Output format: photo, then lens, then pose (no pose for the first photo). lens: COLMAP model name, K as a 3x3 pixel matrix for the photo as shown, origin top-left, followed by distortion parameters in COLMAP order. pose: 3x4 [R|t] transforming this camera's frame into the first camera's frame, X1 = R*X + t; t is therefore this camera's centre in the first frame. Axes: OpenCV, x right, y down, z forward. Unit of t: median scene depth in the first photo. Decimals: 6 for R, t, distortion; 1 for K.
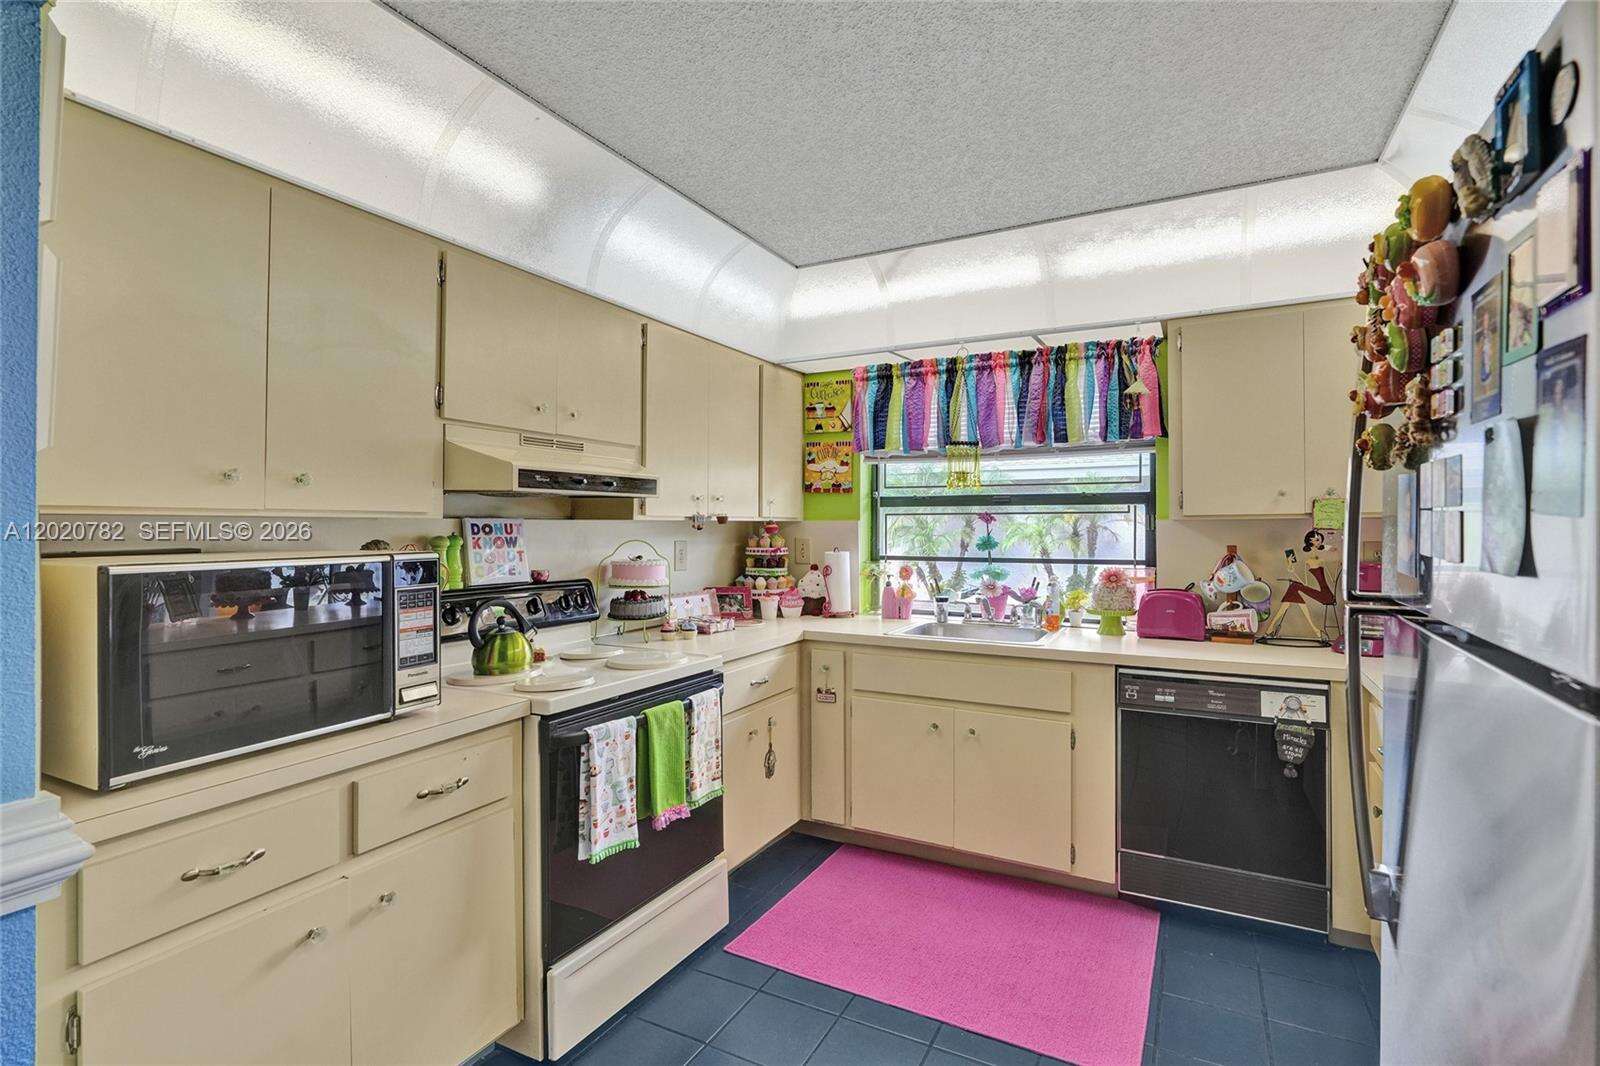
lens RADIAL K [[751.4, 0, 809.0], [0, 751.4, 528.4], [0, 0, 1]] dist [-0.004228, -0.000018]
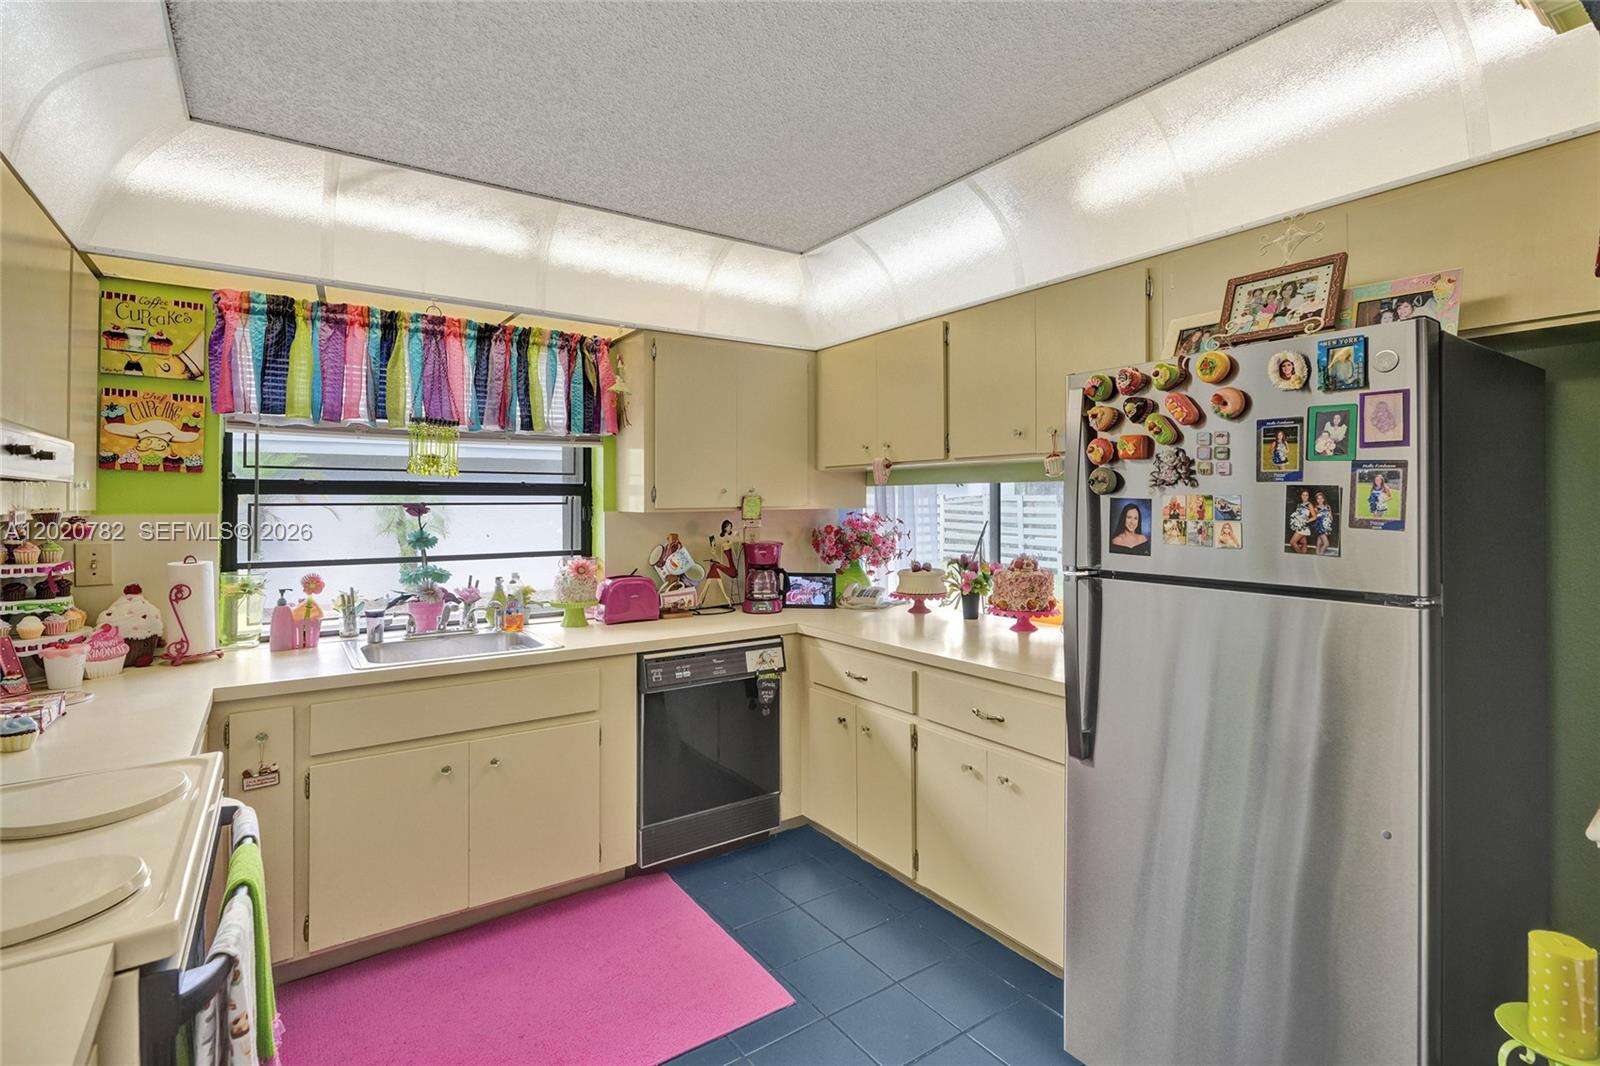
lens RADIAL K [[751.4, 0, 807.8], [0, 751.4, 502.8], [0, 0, 1]] dist [-0.004228, -0.000018]
pose [[0.463921, 0.000816, 0.885876, -0.326880], [0.004790, 0.999983, -0.003429, -0.017843], [-0.885864, 0.005834, 0.463909, 0.242942]]
